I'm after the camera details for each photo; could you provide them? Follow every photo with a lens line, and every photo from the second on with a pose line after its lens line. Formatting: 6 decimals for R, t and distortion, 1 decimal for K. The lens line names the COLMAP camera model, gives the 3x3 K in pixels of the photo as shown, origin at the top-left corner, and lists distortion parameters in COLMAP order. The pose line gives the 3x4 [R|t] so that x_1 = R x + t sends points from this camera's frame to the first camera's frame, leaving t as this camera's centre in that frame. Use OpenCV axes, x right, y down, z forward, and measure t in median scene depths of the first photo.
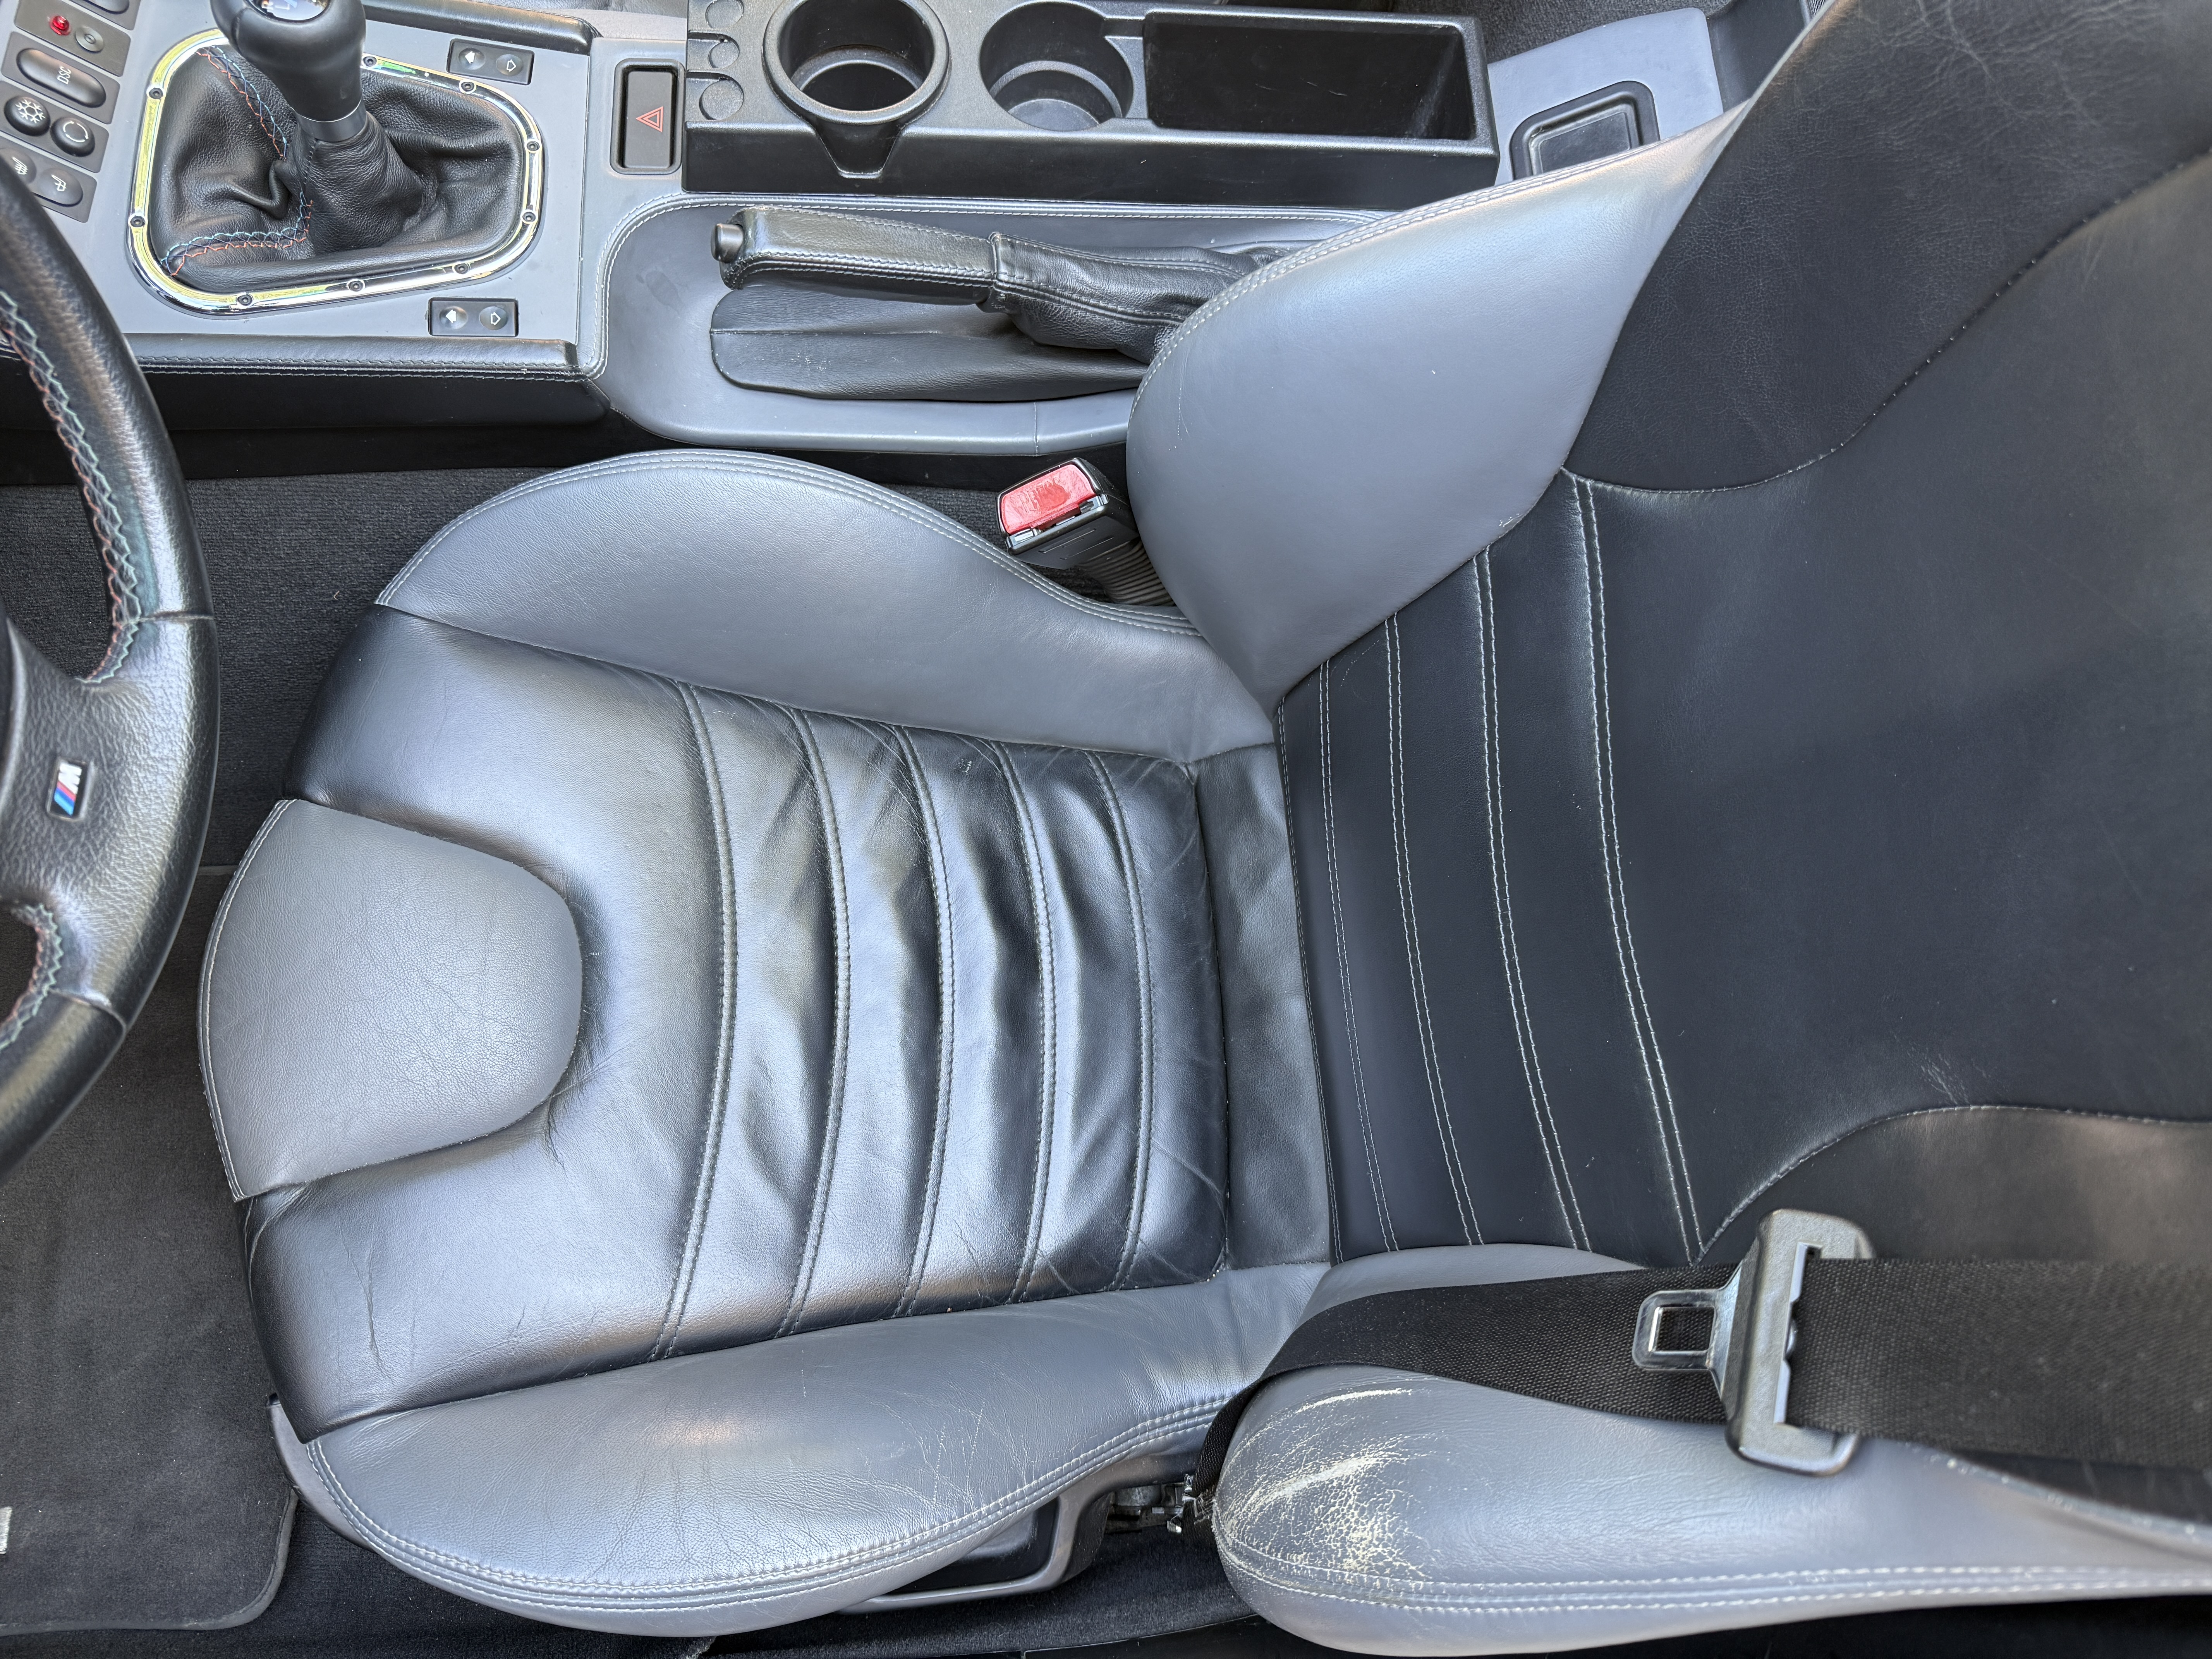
lens RADIAL K [[1562.7, 0, 1106.0], [0, 1562.7, 829.5], [0, 0, 1]] dist [0.031968, -0.055021]
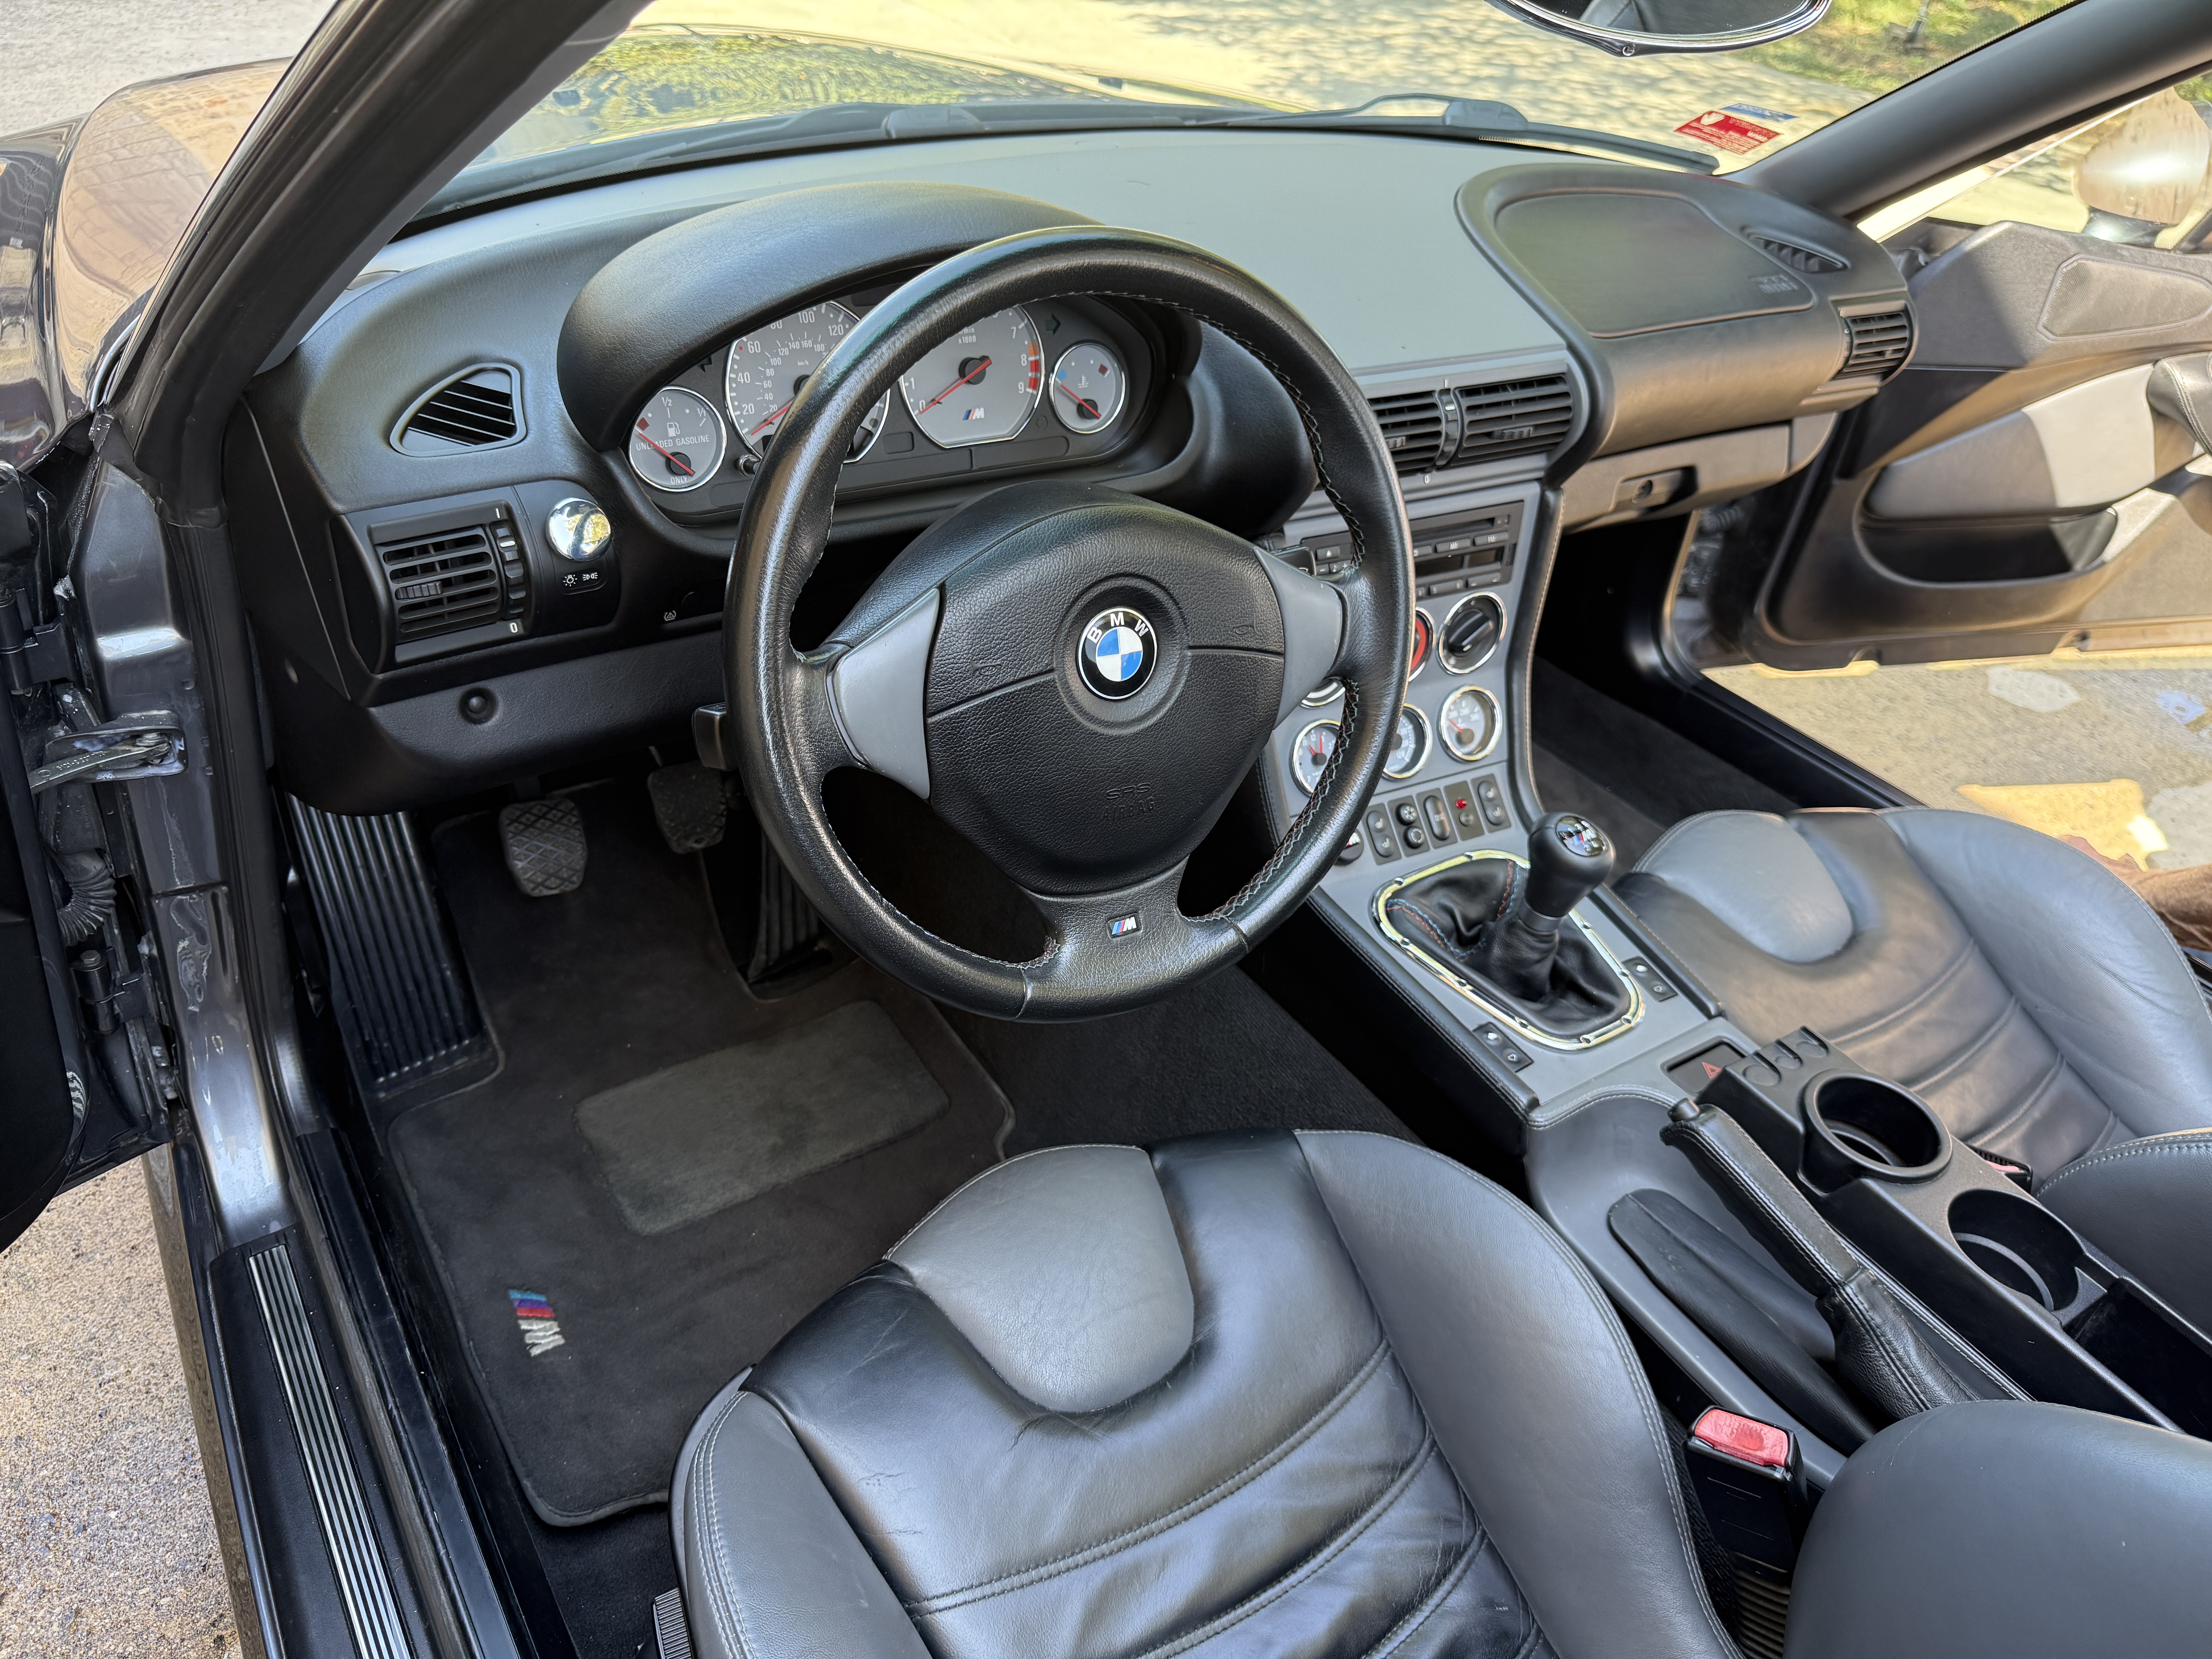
lens RADIAL K [[1562.7, 0, 1106.0], [0, 1562.7, 829.5], [0, 0, 1]] dist [0.031968, -0.055021]
pose [[0.518275, 0.491816, -0.699648, 0.280081], [-0.835340, 0.466466, -0.290889, 0.270770], [0.183298, 0.735205, 0.652591, -0.103521]]
